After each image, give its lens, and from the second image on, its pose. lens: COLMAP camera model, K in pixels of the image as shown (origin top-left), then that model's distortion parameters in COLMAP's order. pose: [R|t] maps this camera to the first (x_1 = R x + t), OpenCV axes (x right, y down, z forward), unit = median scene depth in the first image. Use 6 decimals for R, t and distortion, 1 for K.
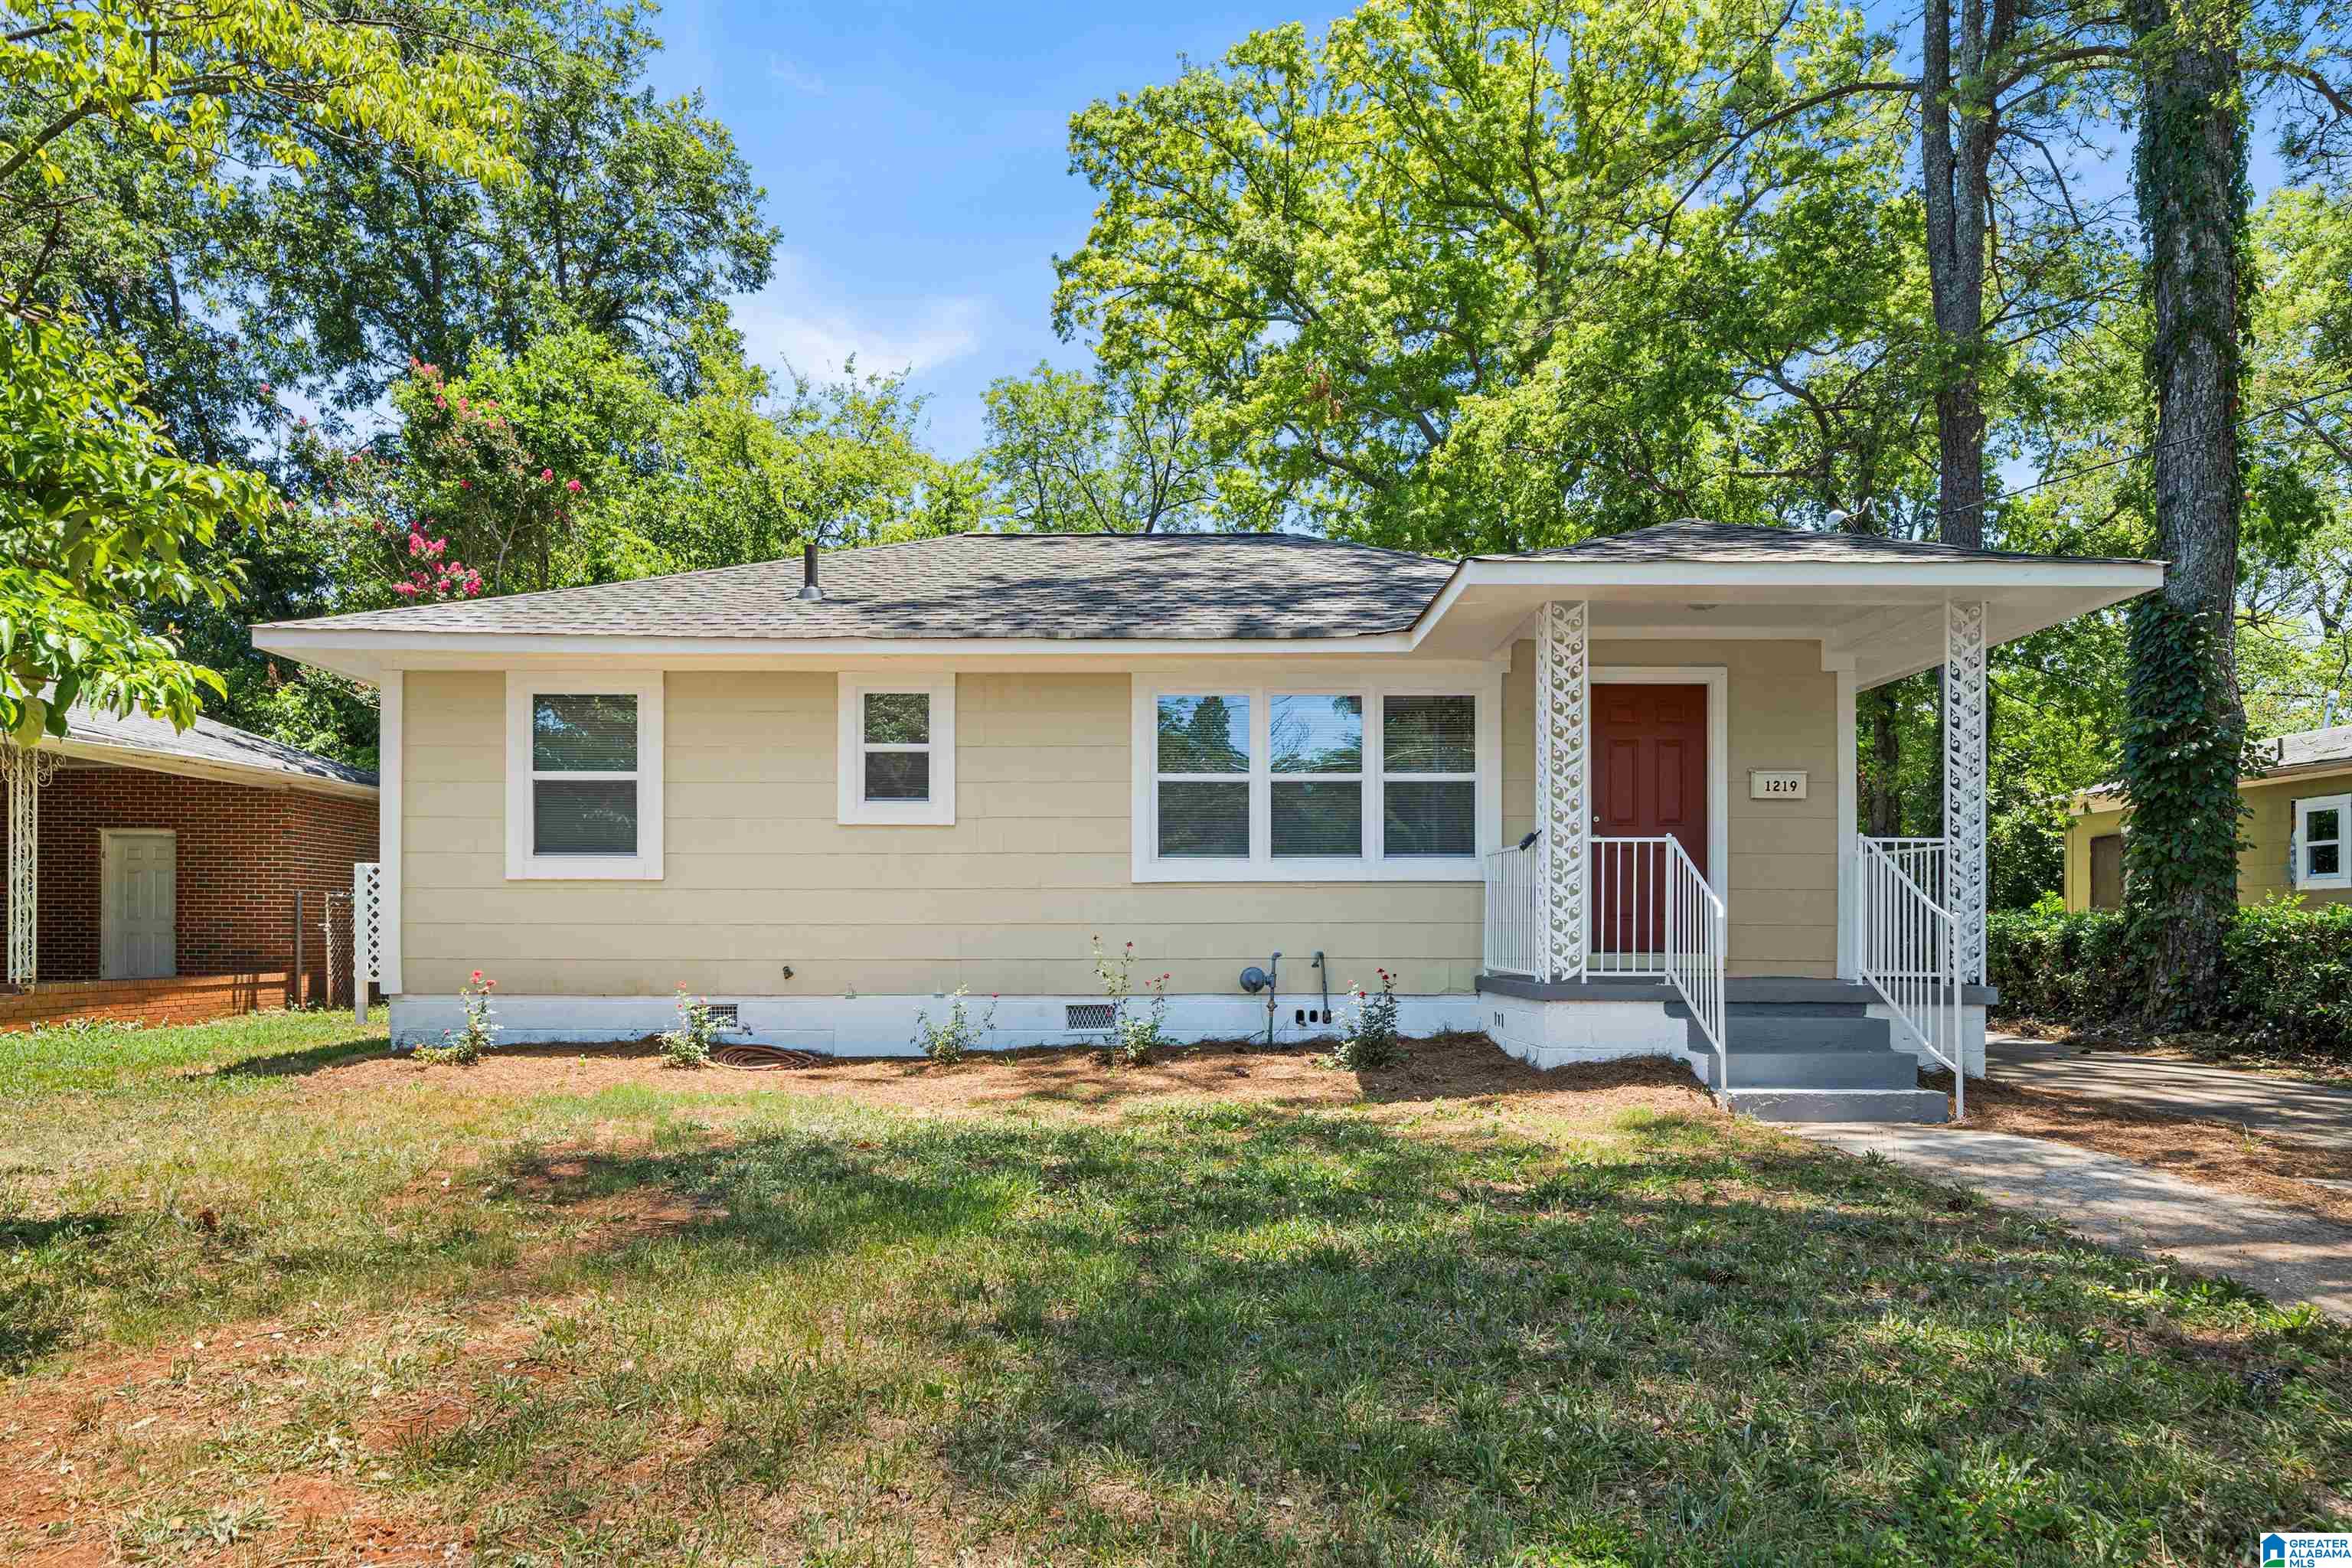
lens RADIAL K [[1437.1, 0, 1175.8], [0, 1437.1, 910.1], [0, 0, 1]] dist [-0.005917, -0.002631]
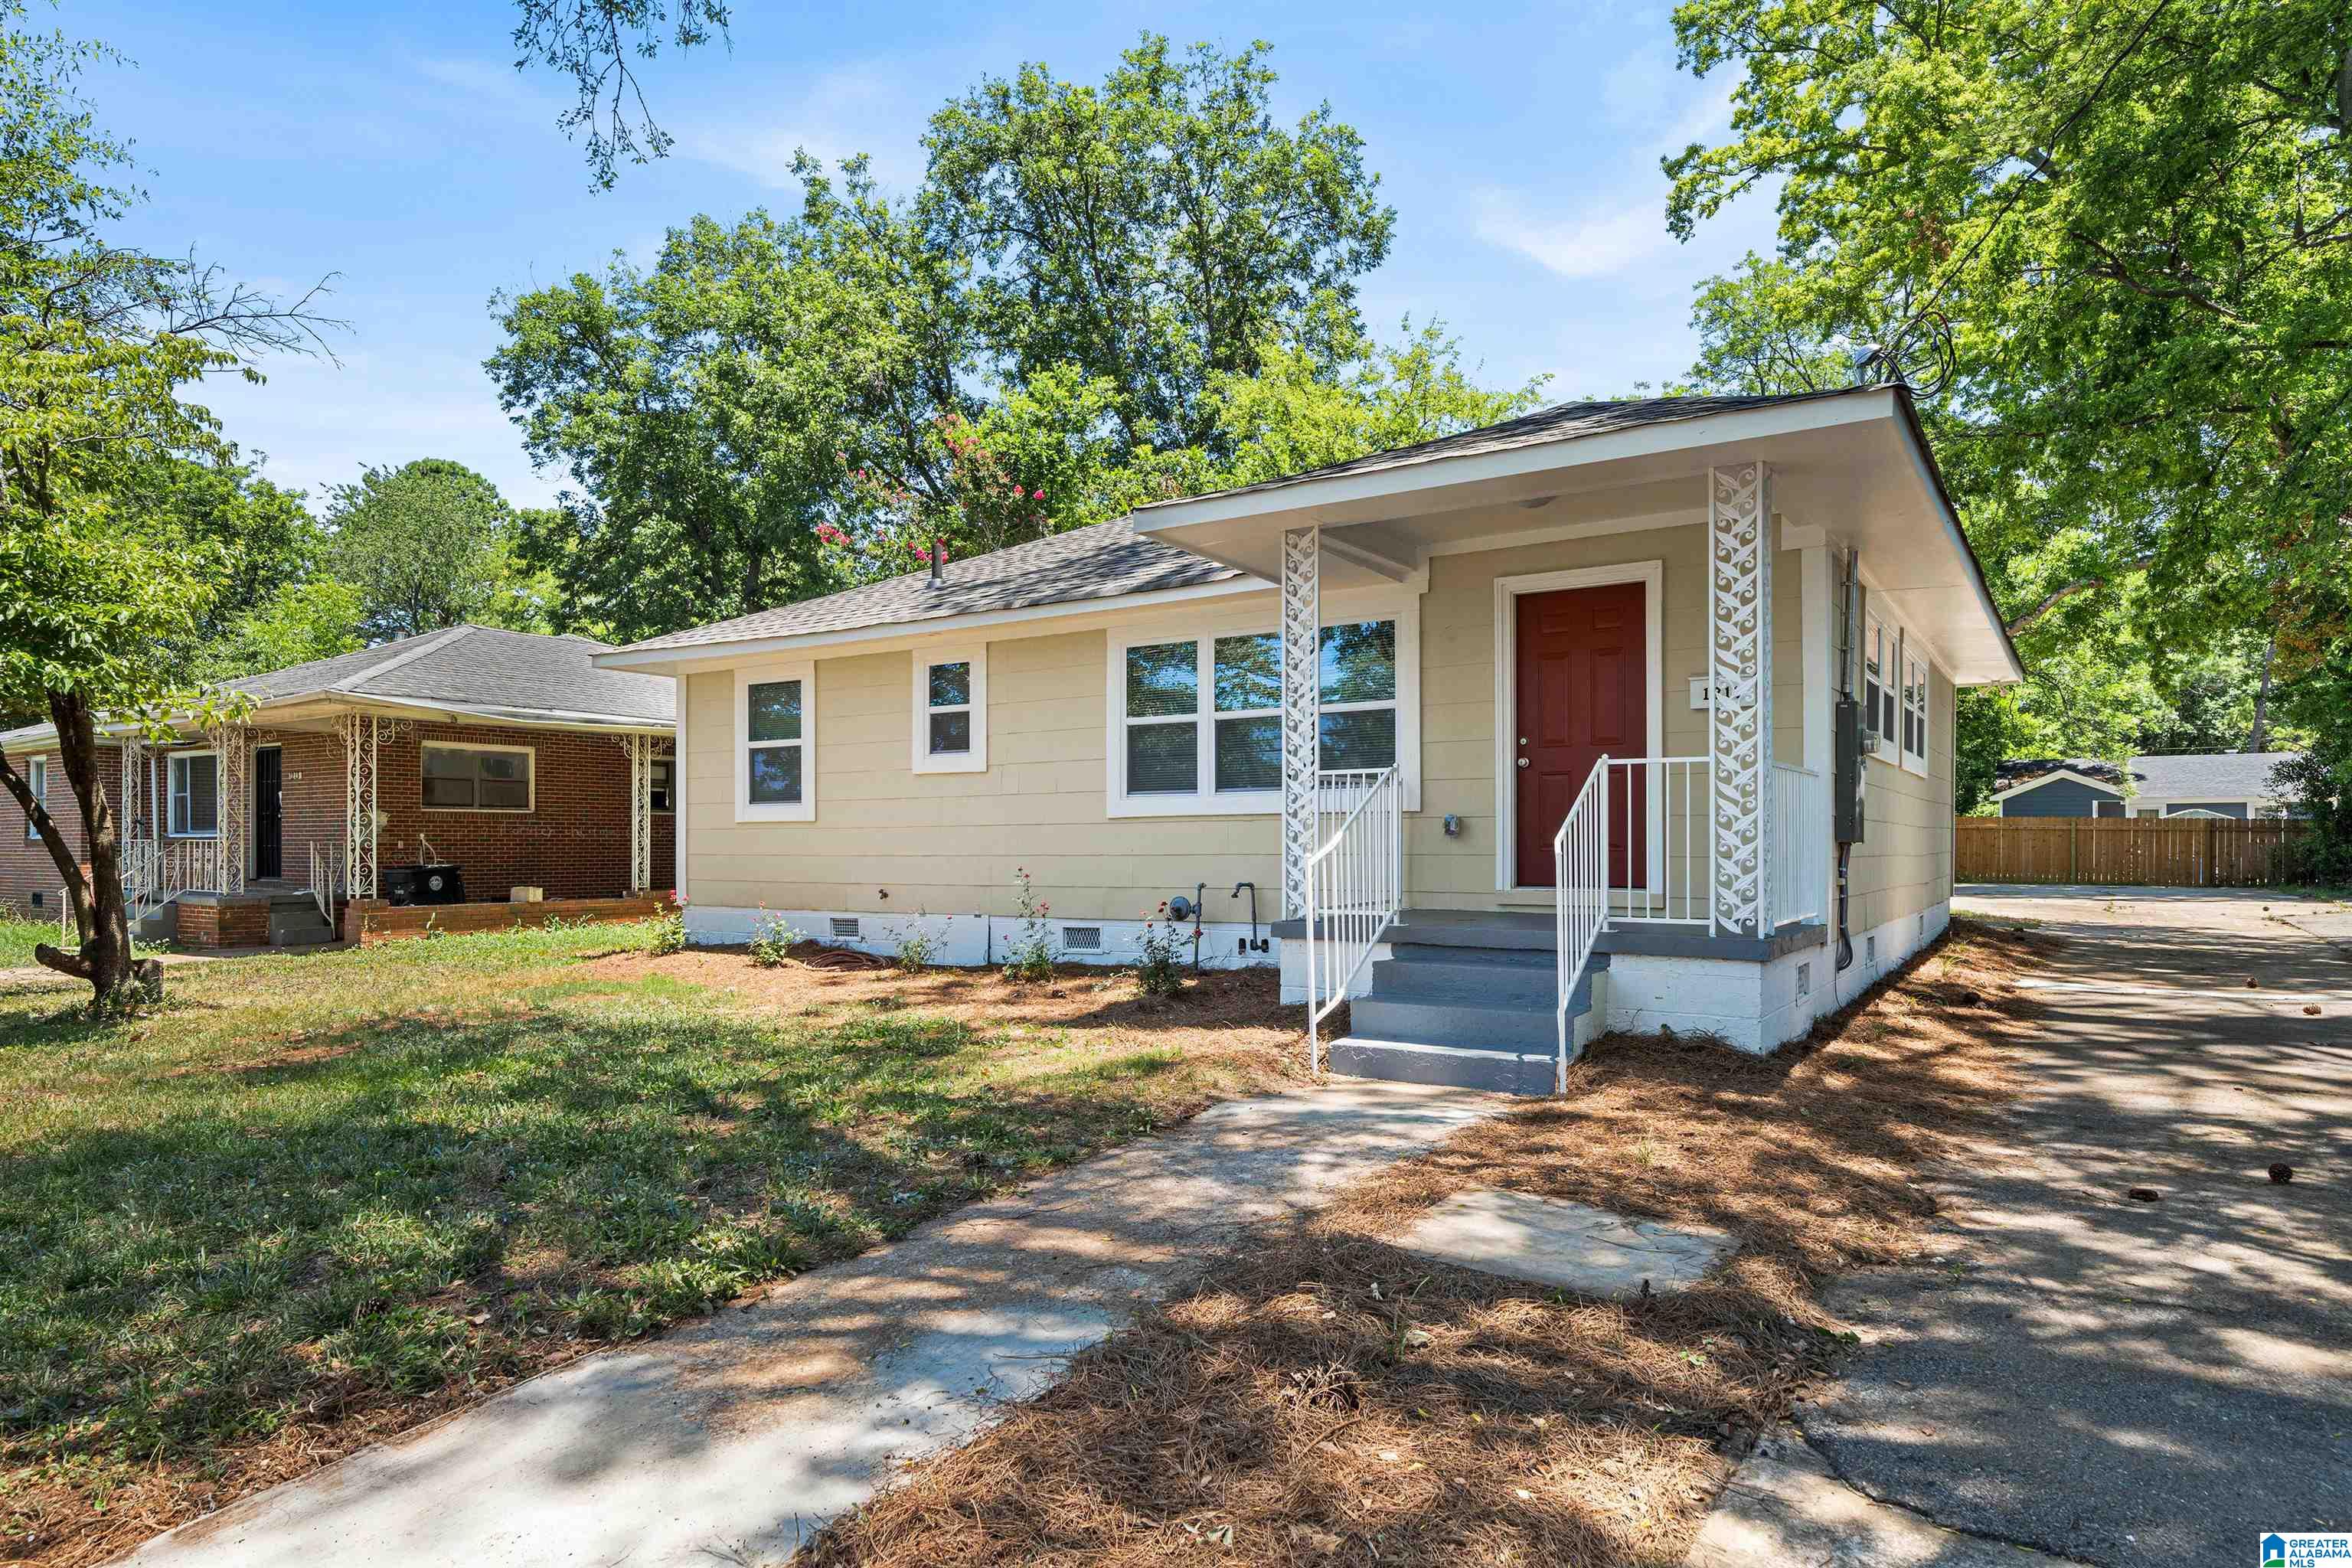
lens RADIAL K [[1384.8, 0, 1174.2], [0, 1384.8, 806.7], [0, 0, 1]] dist [0.003377, 0.000334]
pose [[0.826988, -0.018755, -0.561907, 0.612547], [0.010870, 0.999790, -0.017372, -0.008784], [0.562115, 0.008258, 0.827018, 0.144566]]
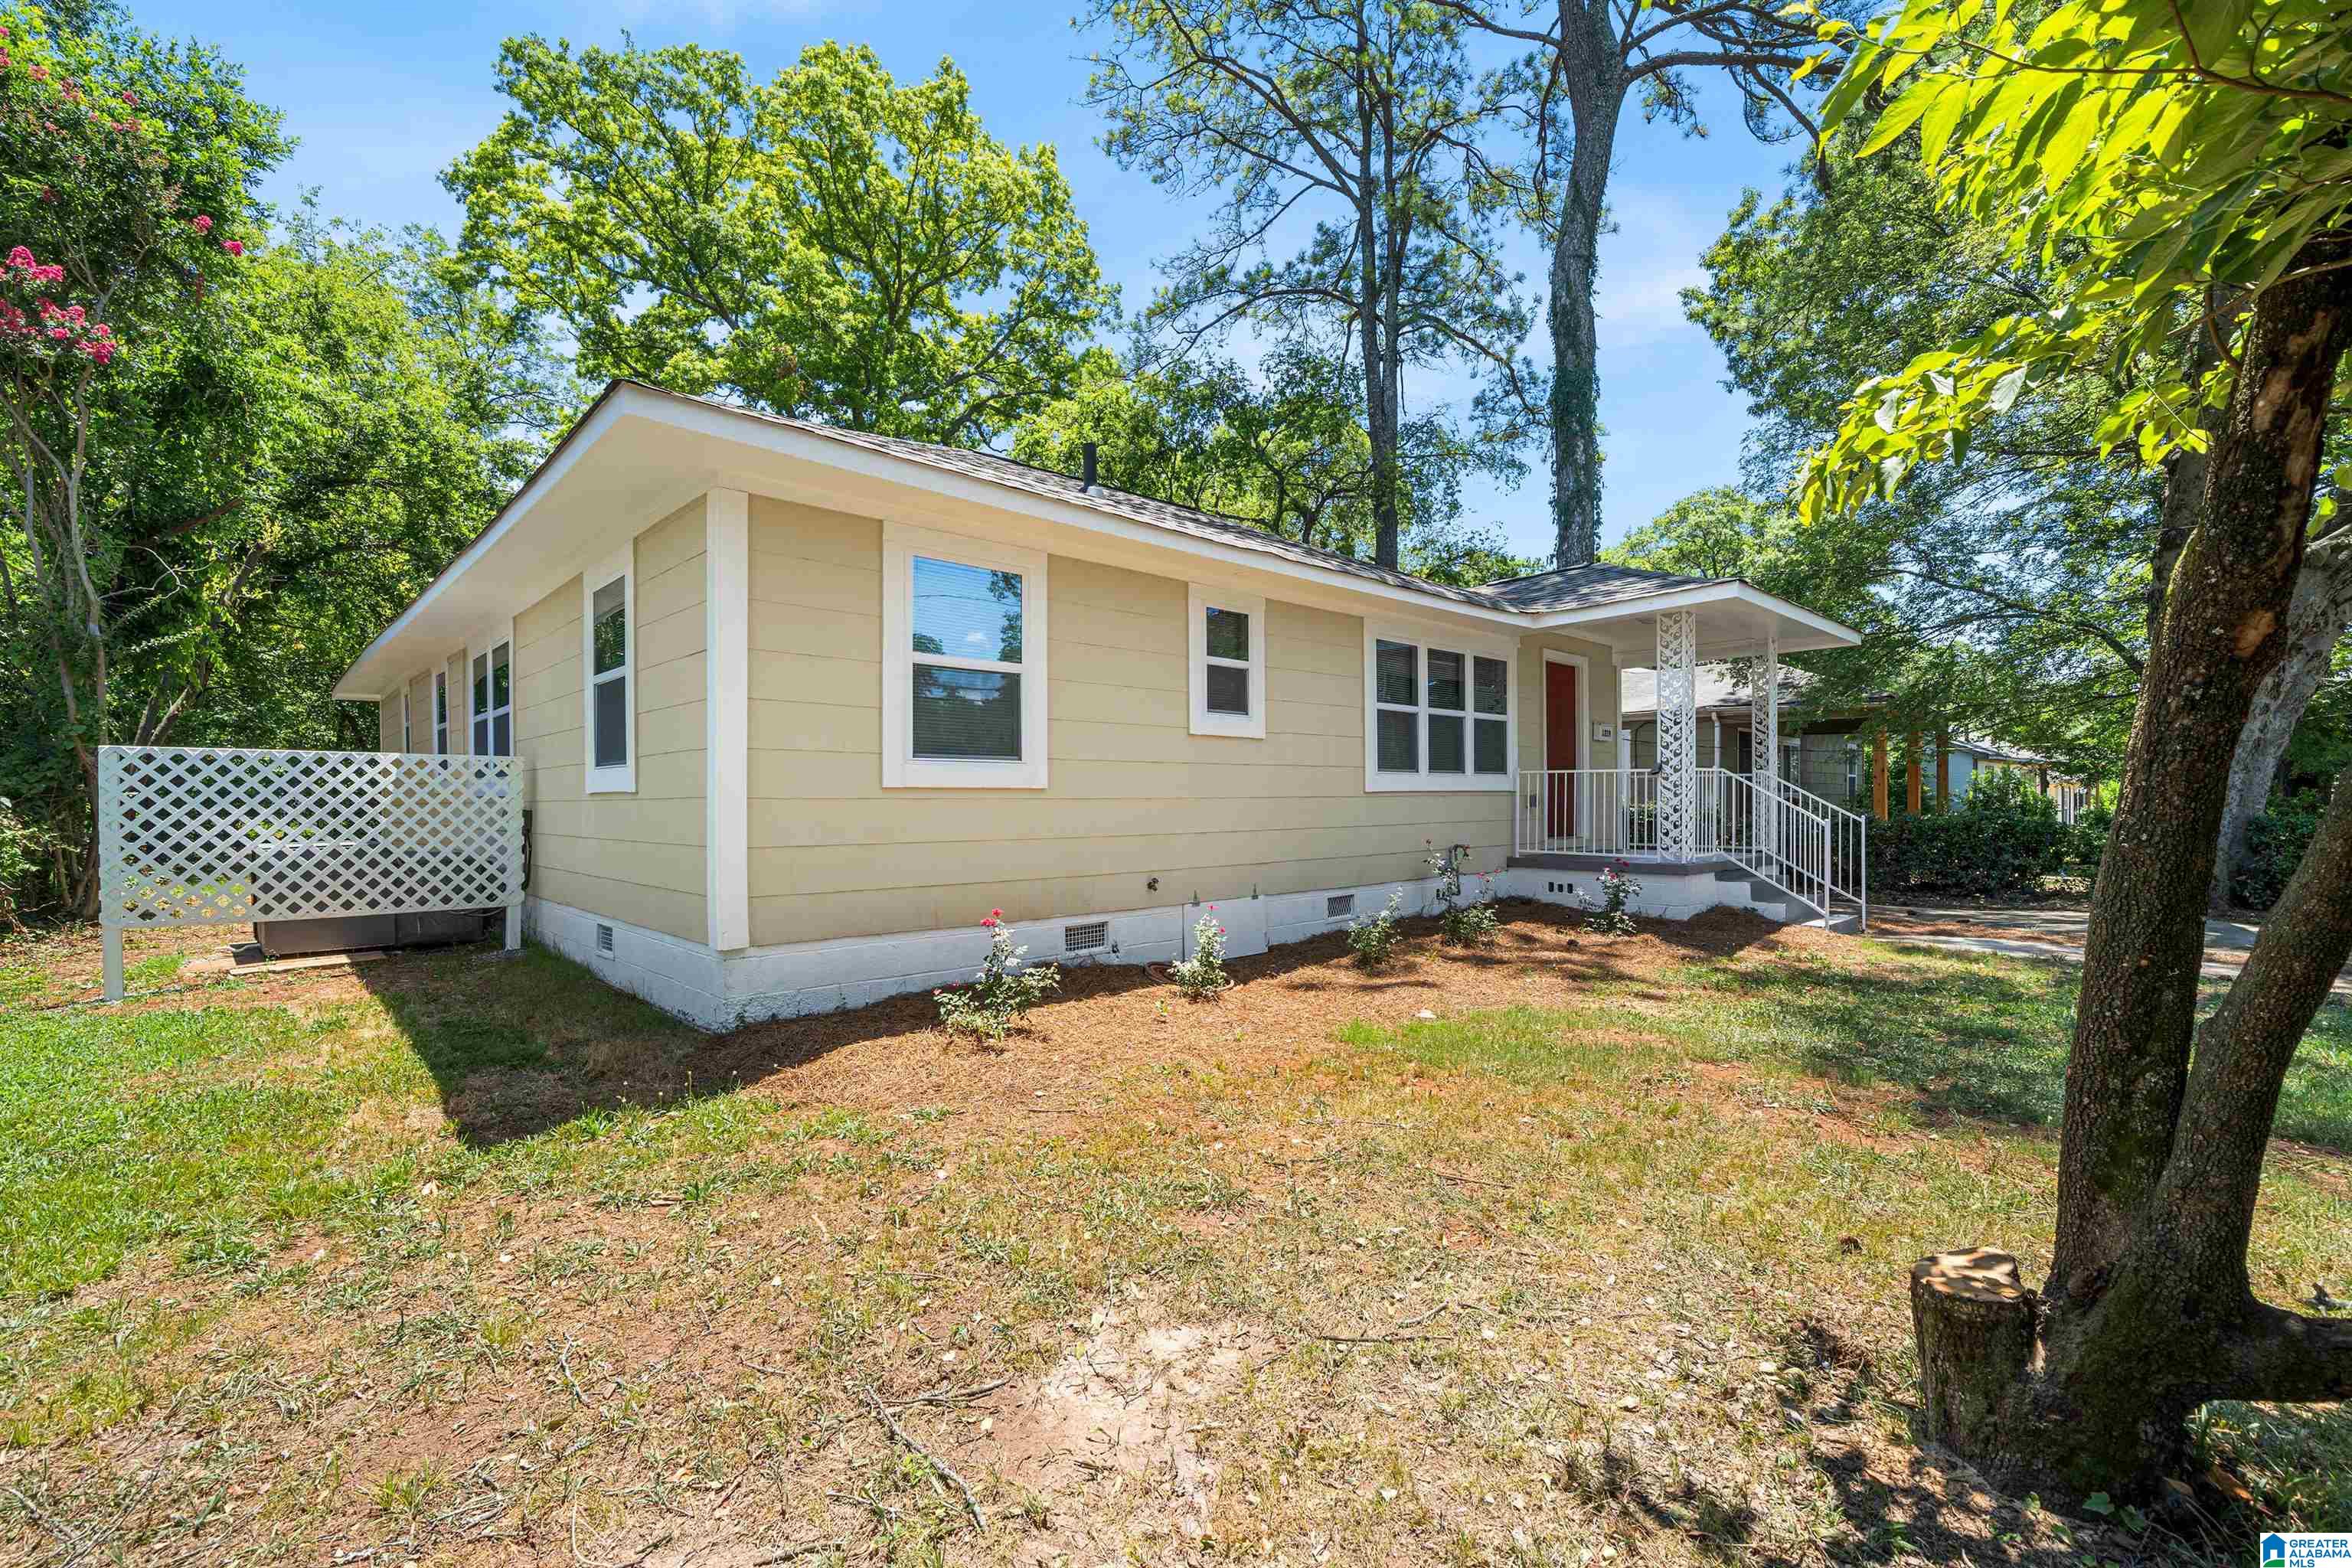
lens RADIAL K [[1000.9, 0, 1176.0], [0, 1000.9, 784.0], [0, 0, 1]] dist [-0.001052, -0.000157]
pose [[0.744313, 0.006367, 0.667801, -0.706916], [-0.003878, 0.999979, -0.005212, -0.020745], [-0.667820, 0.001290, 0.744322, 0.481341]]
